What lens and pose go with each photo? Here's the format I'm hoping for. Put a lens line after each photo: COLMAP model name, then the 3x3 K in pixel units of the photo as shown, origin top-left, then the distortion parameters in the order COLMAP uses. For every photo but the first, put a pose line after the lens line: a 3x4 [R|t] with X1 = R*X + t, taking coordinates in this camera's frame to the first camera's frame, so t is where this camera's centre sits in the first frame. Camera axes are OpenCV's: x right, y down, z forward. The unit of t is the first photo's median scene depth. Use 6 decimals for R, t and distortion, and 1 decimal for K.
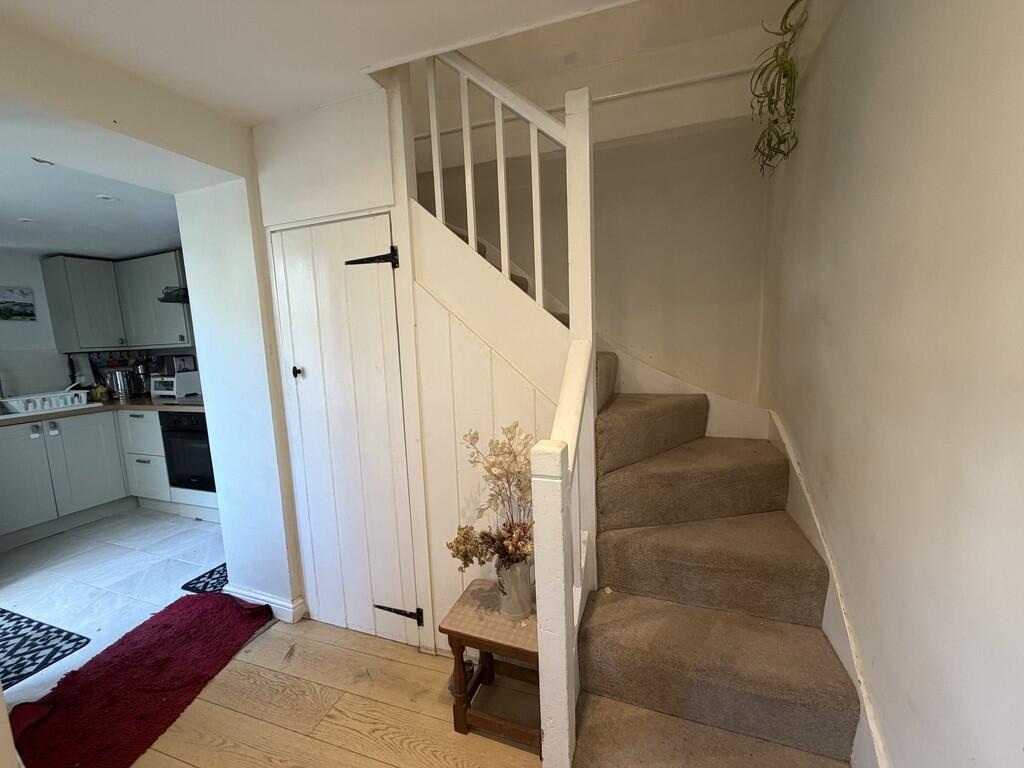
lens RADIAL K [[408.6, 0, 509.4], [0, 408.6, 384.4], [0, 0, 1]] dist [-0.000605, 0.000267]
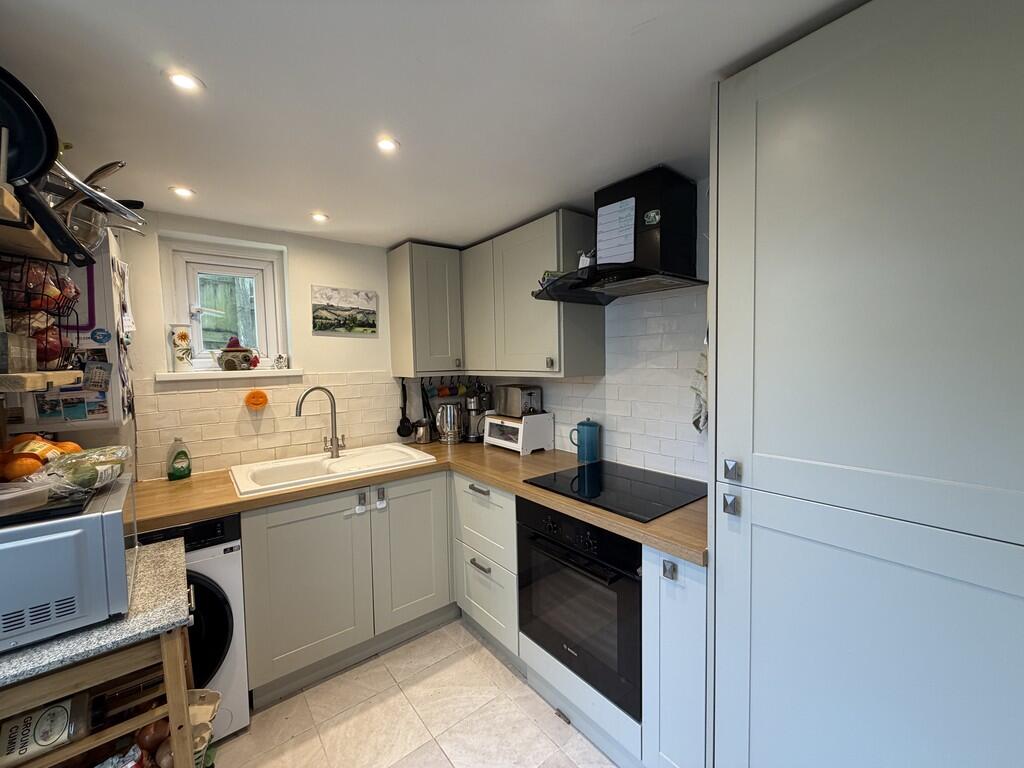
lens RADIAL K [[408.6, 0, 509.4], [0, 408.6, 384.4], [0, 0, 1]] dist [-0.000605, 0.000267]
pose [[0.859654, 0.059734, -0.507372, -0.519941], [-0.080637, 0.996557, -0.019300, -0.062879], [0.504472, 0.057504, 0.861511, 0.445572]]
